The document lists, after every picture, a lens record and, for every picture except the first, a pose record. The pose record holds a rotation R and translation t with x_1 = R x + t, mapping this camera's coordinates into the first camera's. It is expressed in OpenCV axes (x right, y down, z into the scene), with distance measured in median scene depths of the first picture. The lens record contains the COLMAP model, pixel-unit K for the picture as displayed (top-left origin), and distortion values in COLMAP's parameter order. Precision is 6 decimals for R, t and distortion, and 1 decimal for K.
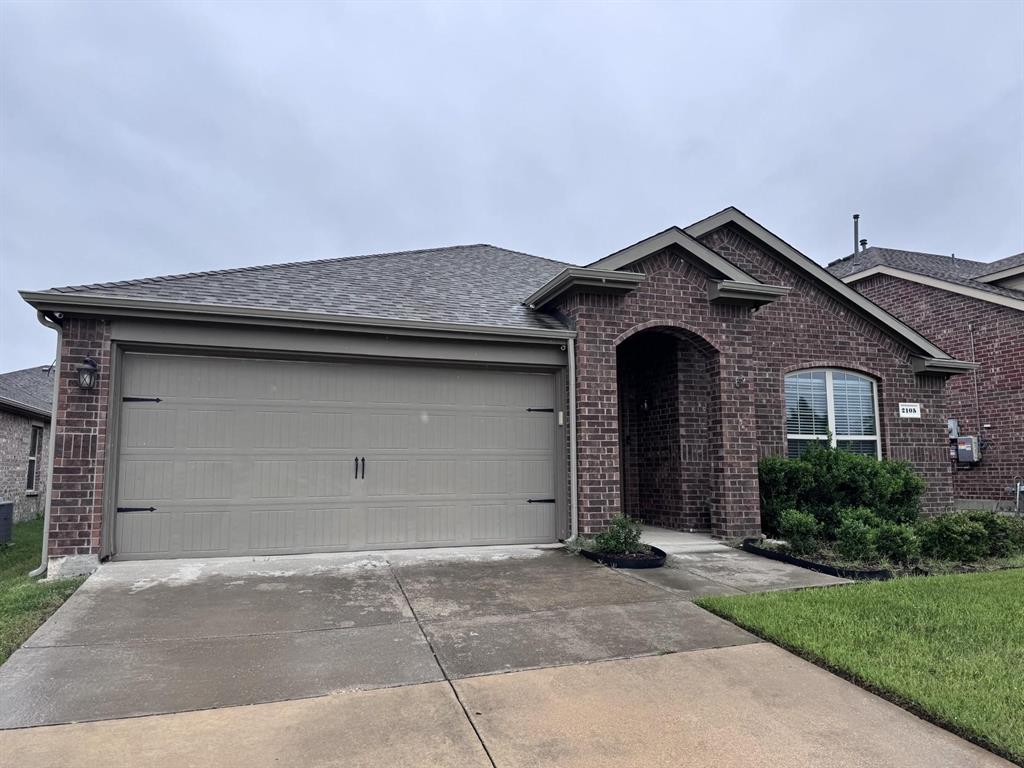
lens RADIAL K [[757.9, 0, 510.5], [0, 757.9, 388.4], [0, 0, 1]] dist [0.010520, -0.017197]
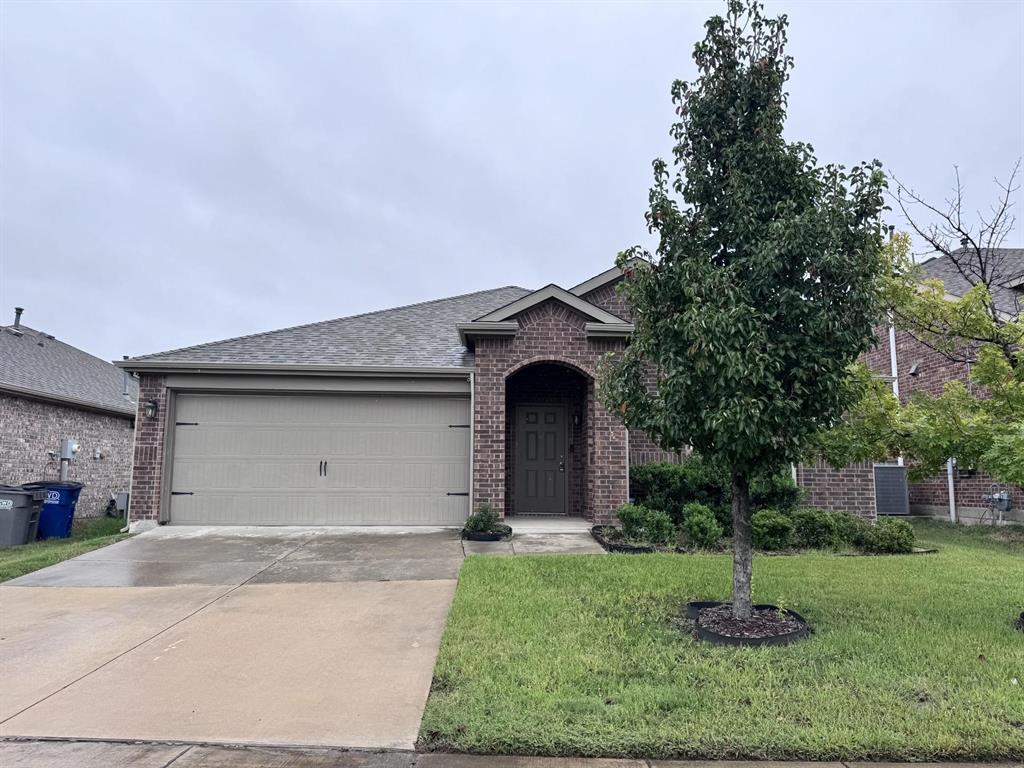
lens RADIAL K [[757.9, 0, 513.1], [0, 757.9, 379.3], [0, 0, 1]] dist [0.010520, -0.017197]
pose [[0.950718, -0.032675, -0.308332, 0.570723], [0.023380, 0.999155, -0.033792, -0.007698], [0.309176, 0.024918, 0.950678, -0.259991]]
